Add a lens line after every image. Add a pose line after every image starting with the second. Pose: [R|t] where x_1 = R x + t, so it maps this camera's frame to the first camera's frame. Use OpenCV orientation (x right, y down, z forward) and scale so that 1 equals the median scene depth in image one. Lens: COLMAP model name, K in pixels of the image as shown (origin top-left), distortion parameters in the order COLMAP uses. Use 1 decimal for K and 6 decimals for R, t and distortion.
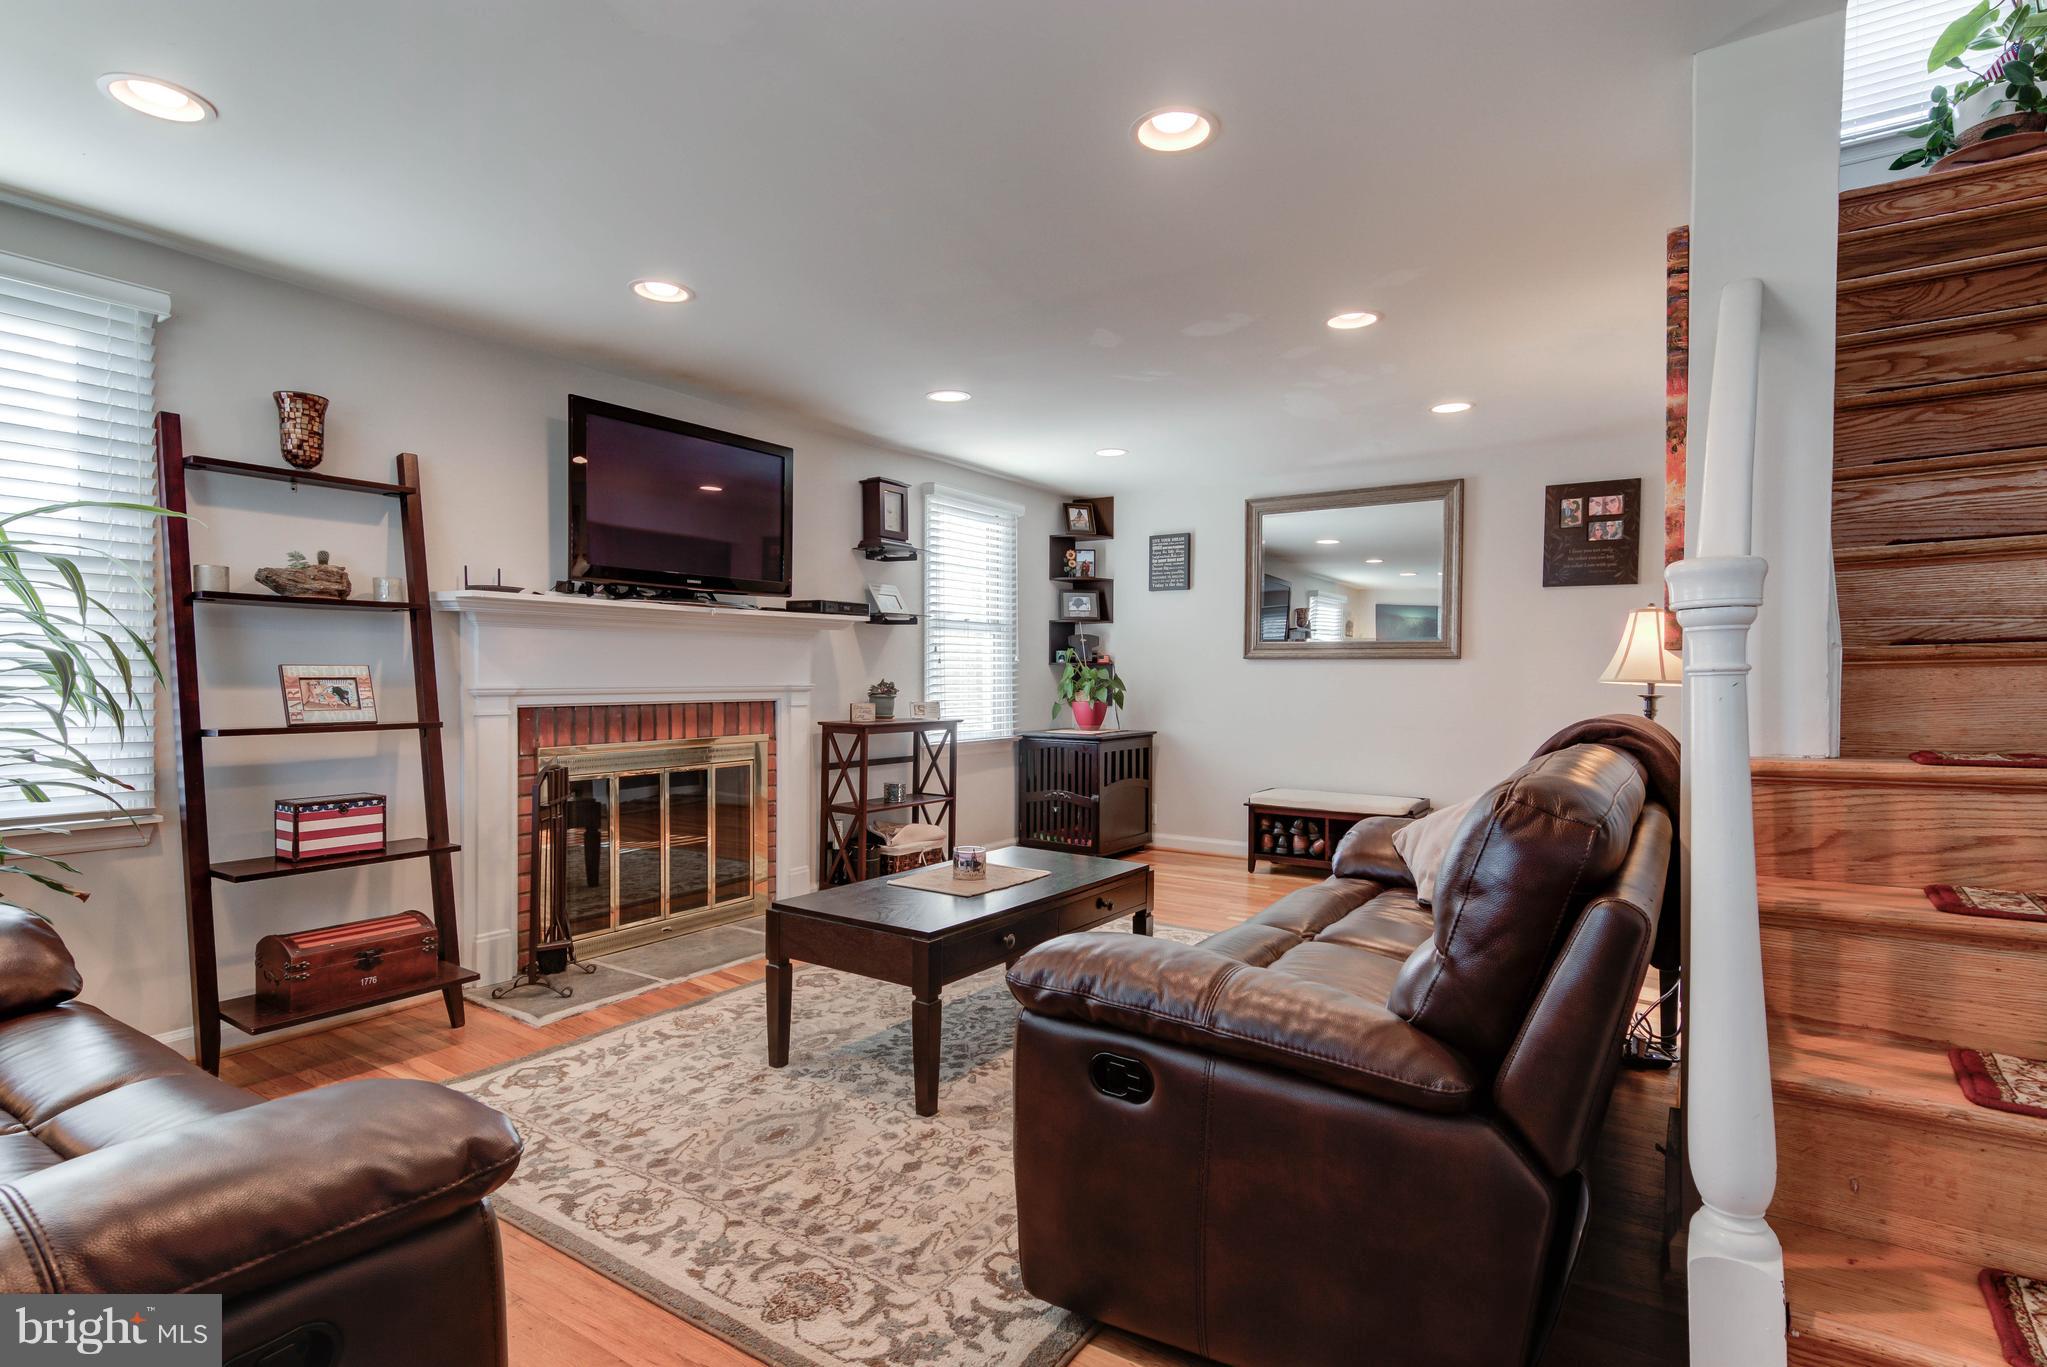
lens RADIAL K [[1016.0, 0, 1023.5], [0, 1016.0, 699.0], [0, 0, 1]] dist [0.003569, 0.000194]
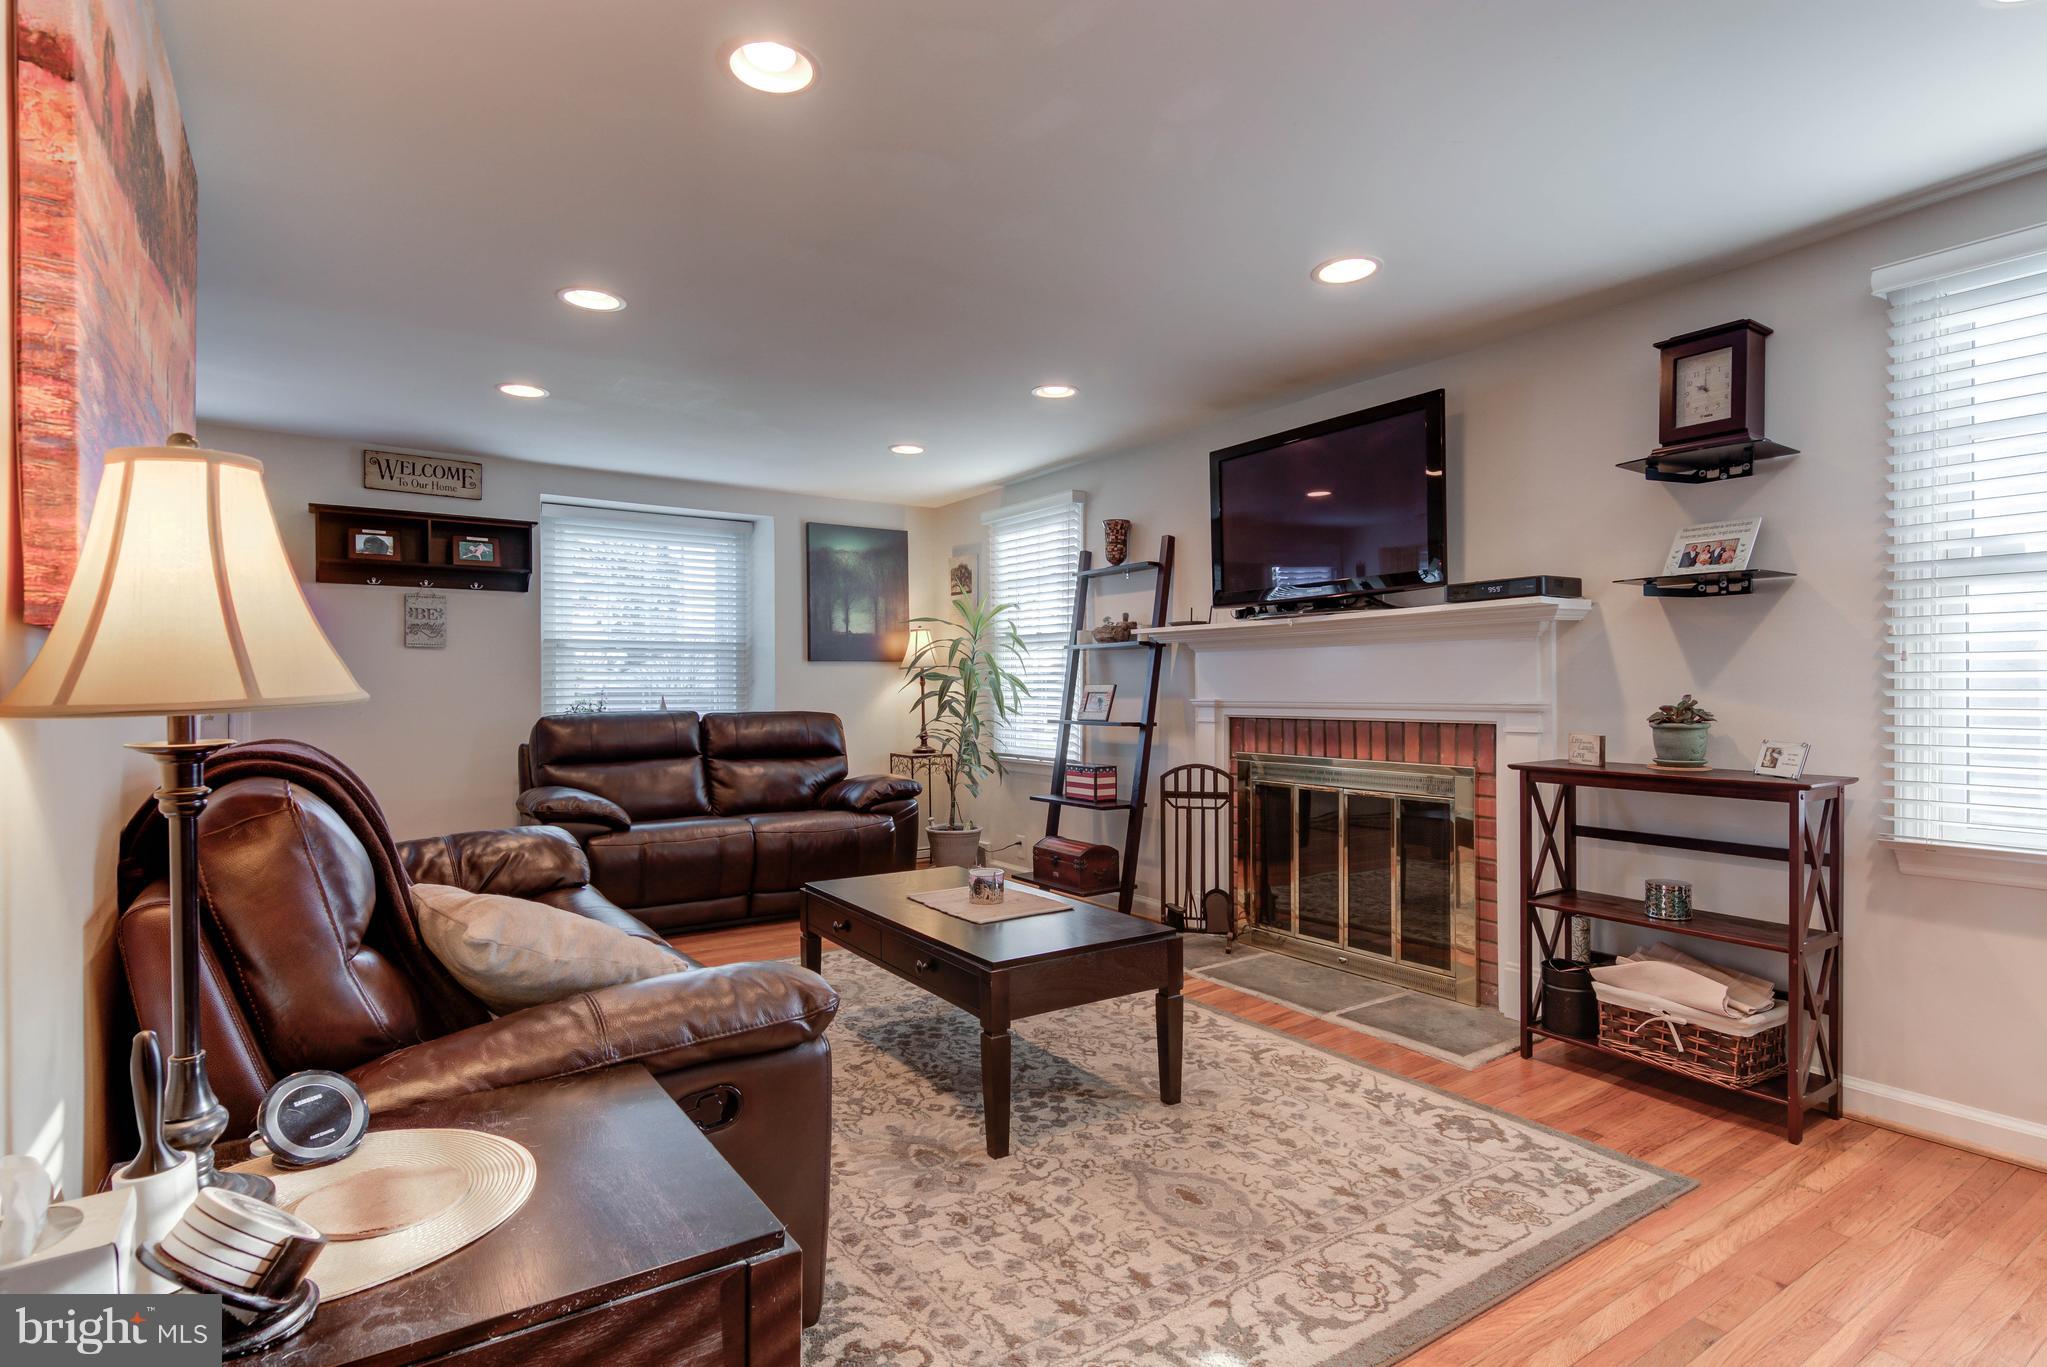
lens RADIAL K [[1039.2, 0, 1046.4], [0, 1039.2, 681.5], [0, 0, 1]] dist [0.018012, -0.000116]
pose [[-0.367617, -0.014154, -0.929869, 0.781222], [-0.023356, 0.999709, -0.005984, -0.022039], [0.929684, 0.019518, -0.367841, 1.322063]]
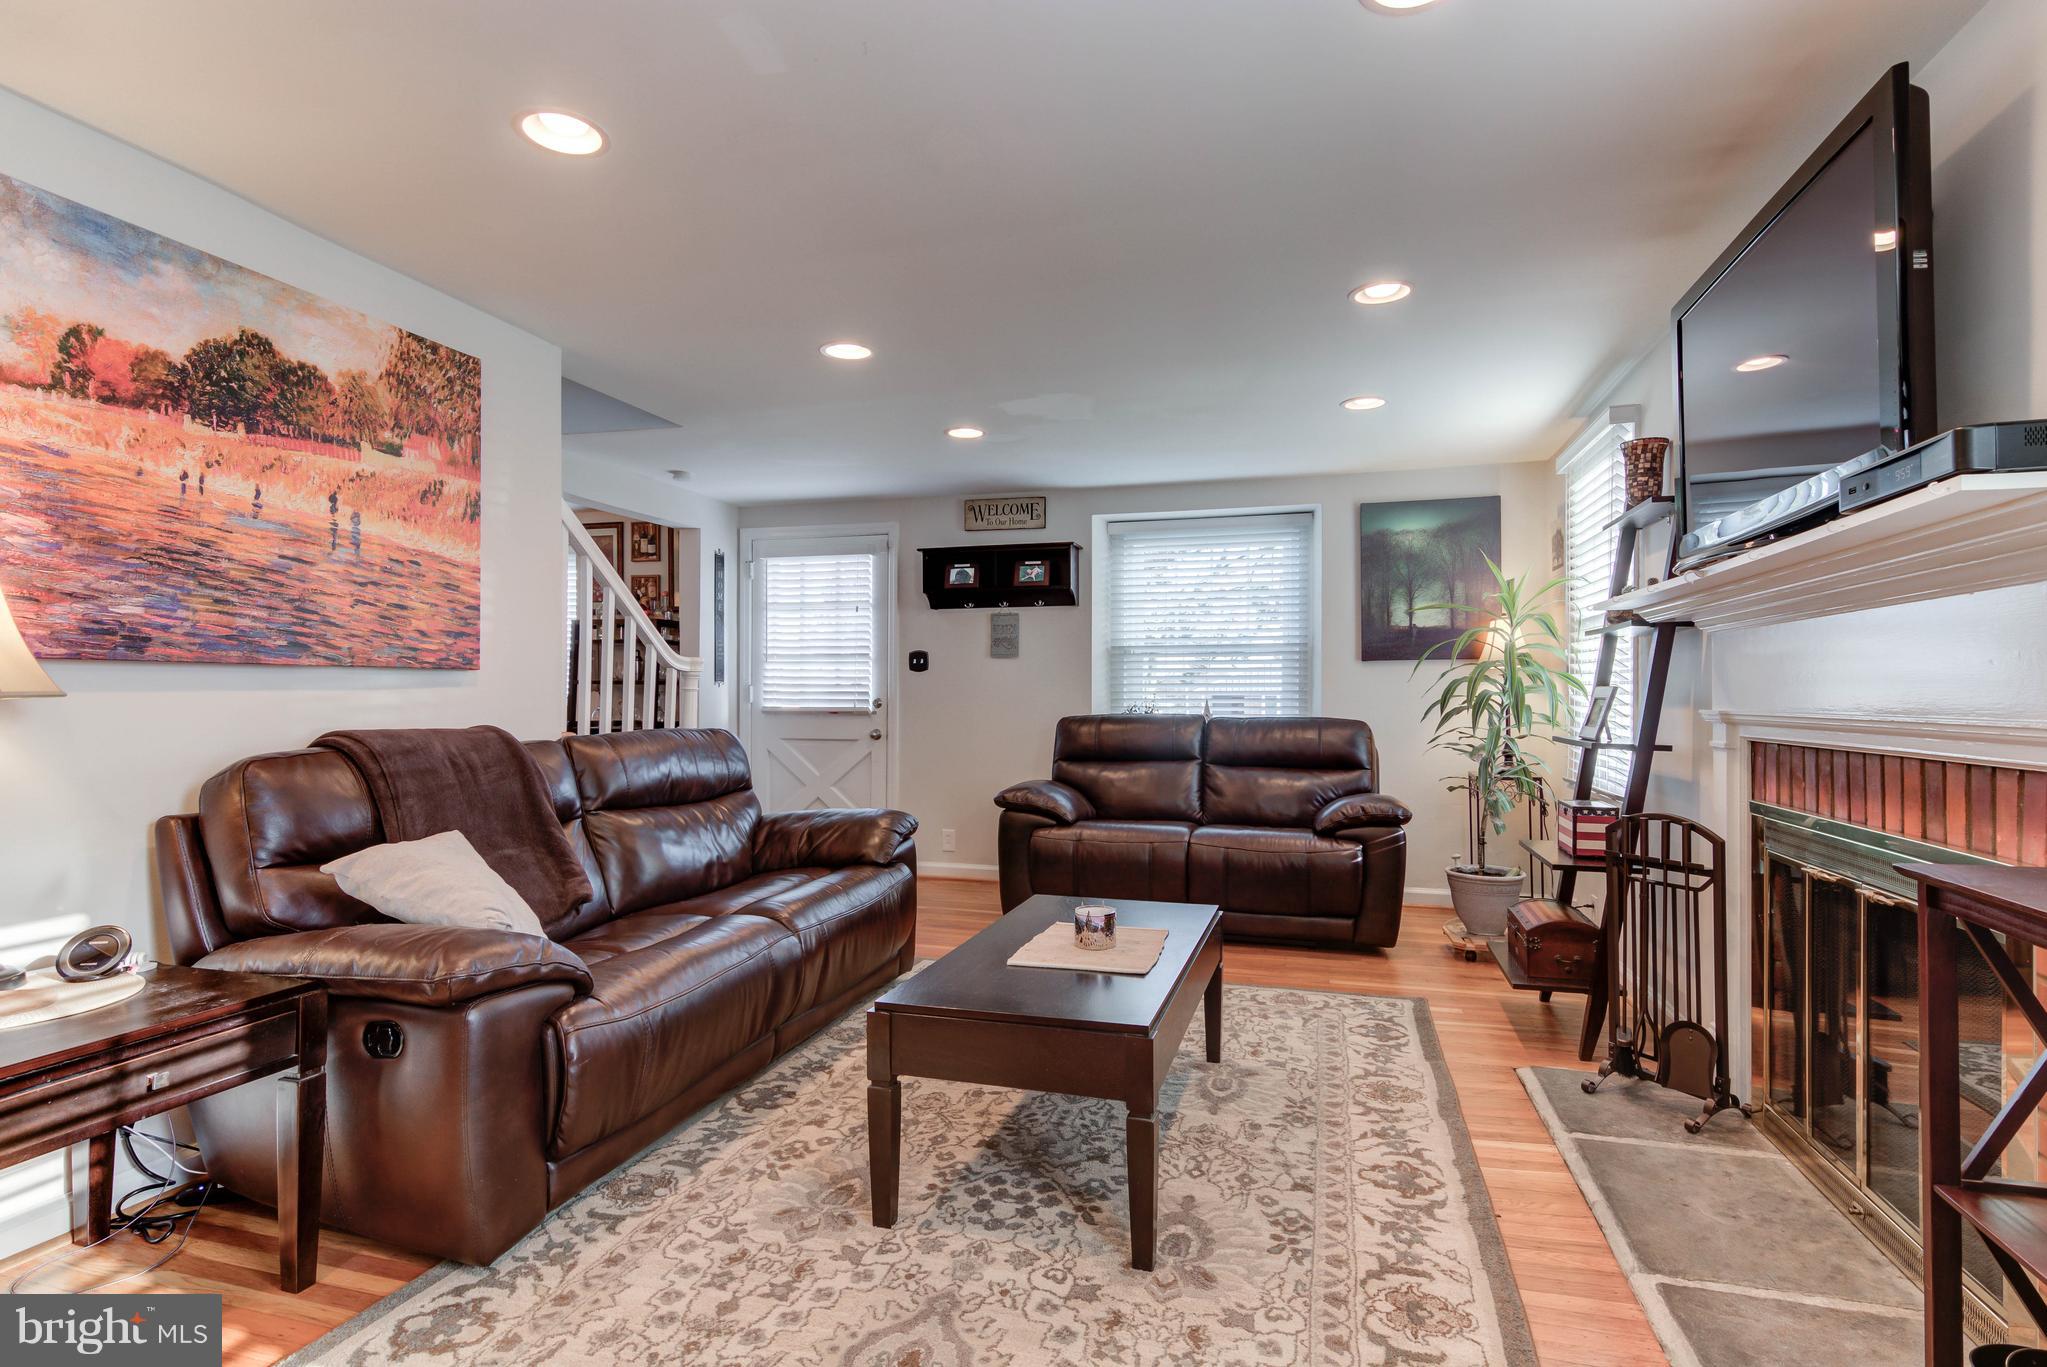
lens RADIAL K [[1046.0, 0, 1008.1], [0, 1046.0, 685.8], [0, 0, 1]] dist [0.016247, -0.001456]
pose [[-0.959353, -0.010144, -0.282027, 0.230528], [-0.014577, 0.999801, 0.013625, -0.034392], [0.281833, 0.017182, -0.959310, 1.658861]]
